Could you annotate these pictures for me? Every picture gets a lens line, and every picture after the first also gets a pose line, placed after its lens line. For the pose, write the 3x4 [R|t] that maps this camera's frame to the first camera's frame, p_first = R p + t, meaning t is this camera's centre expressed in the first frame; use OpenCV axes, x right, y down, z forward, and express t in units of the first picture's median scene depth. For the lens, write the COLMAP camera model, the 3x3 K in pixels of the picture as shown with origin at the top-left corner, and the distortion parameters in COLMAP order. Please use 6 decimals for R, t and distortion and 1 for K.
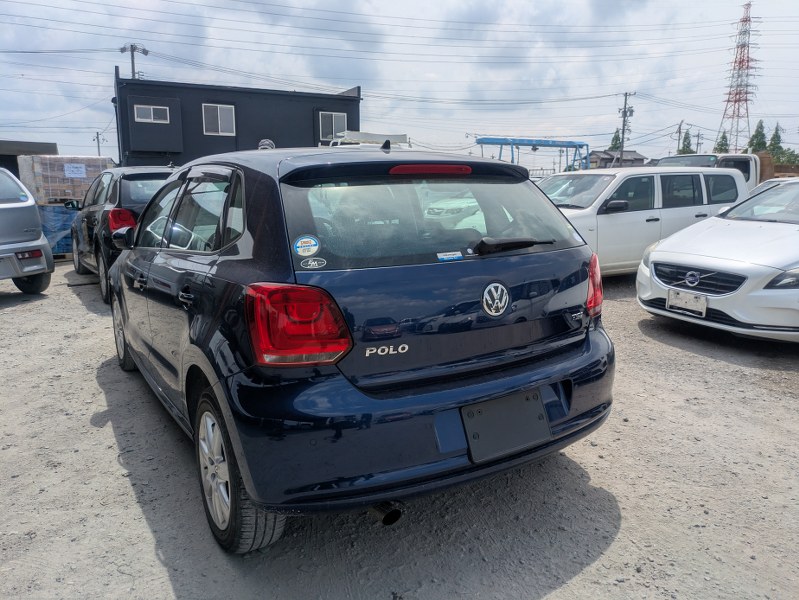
lens RADIAL K [[611.1, 0, 399.5], [0, 611.1, 280.1], [0, 0, 1]] dist [-0.000874, 0.005299]
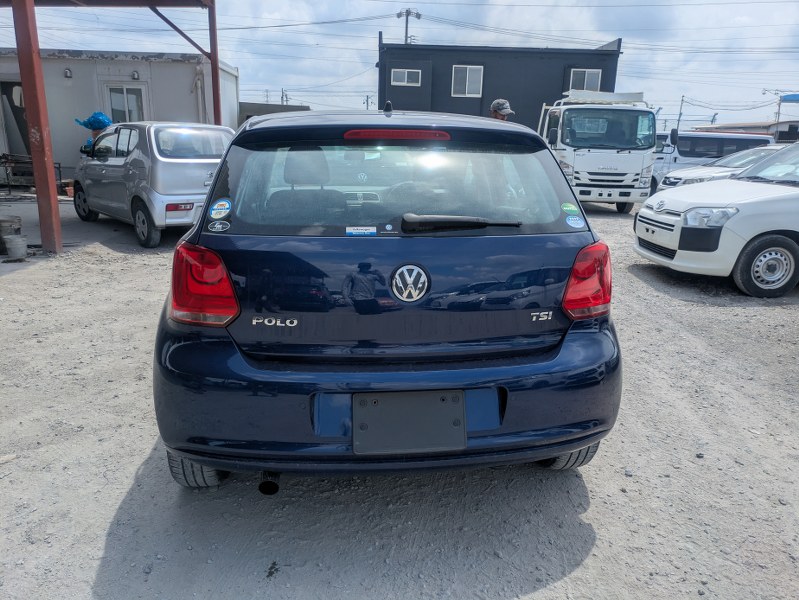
lens RADIAL K [[601.2, 0, 393.4], [0, 601.2, 291.5], [0, 0, 1]] dist [0.064847, -0.073320]
pose [[0.898670, 0.122472, -0.421181, 0.368255], [-0.088691, 0.991131, 0.098963, -0.030520], [0.429565, -0.051580, 0.901562, 0.142019]]
